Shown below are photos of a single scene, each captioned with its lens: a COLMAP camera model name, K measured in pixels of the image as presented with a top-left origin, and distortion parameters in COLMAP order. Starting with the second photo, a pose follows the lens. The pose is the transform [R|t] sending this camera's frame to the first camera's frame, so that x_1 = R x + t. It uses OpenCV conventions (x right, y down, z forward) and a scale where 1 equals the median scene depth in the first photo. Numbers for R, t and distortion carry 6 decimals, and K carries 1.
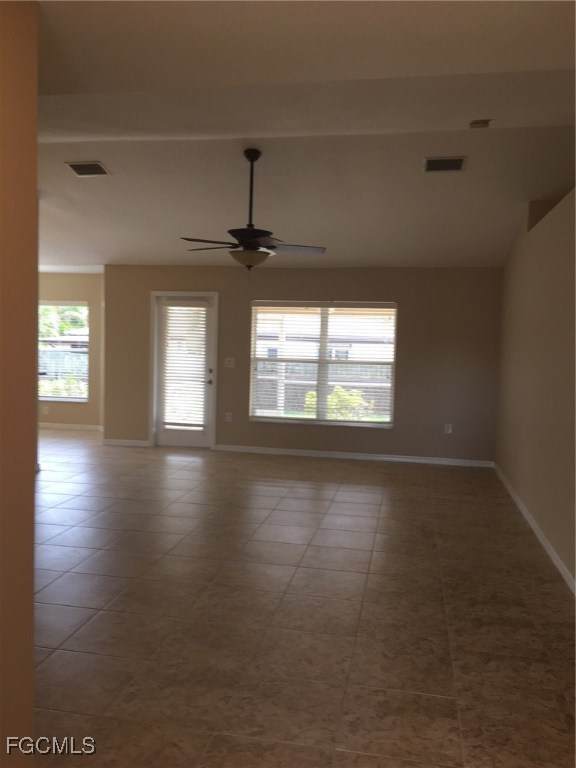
lens RADIAL K [[651.8, 0, 287.4], [0, 651.8, 383.9], [0, 0, 1]] dist [0.001835, 0.000287]
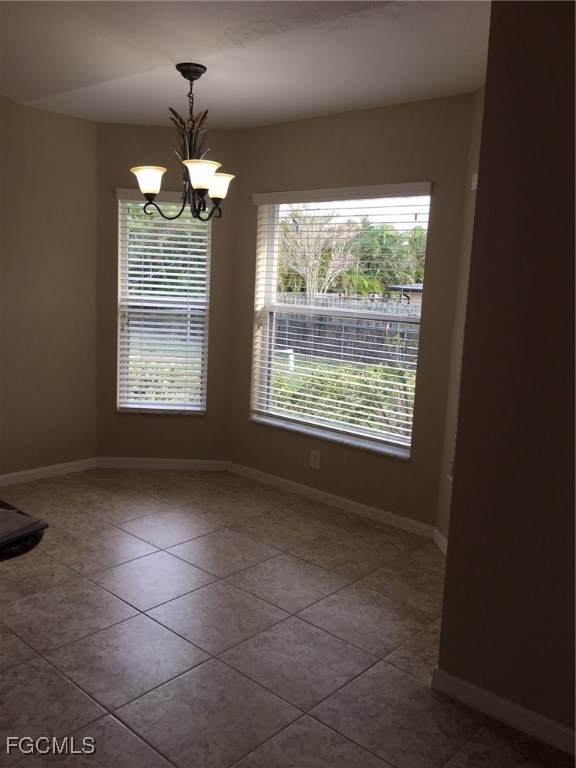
lens RADIAL K [[651.8, 0, 287.8], [0, 651.8, 383.5], [0, 0, 1]] dist [0.001835, 0.000287]
pose [[0.855170, 0.083976, -0.511500, -0.090533], [-0.045516, 0.995143, 0.087282, -0.019260], [0.516345, -0.051360, 0.854839, 0.325440]]
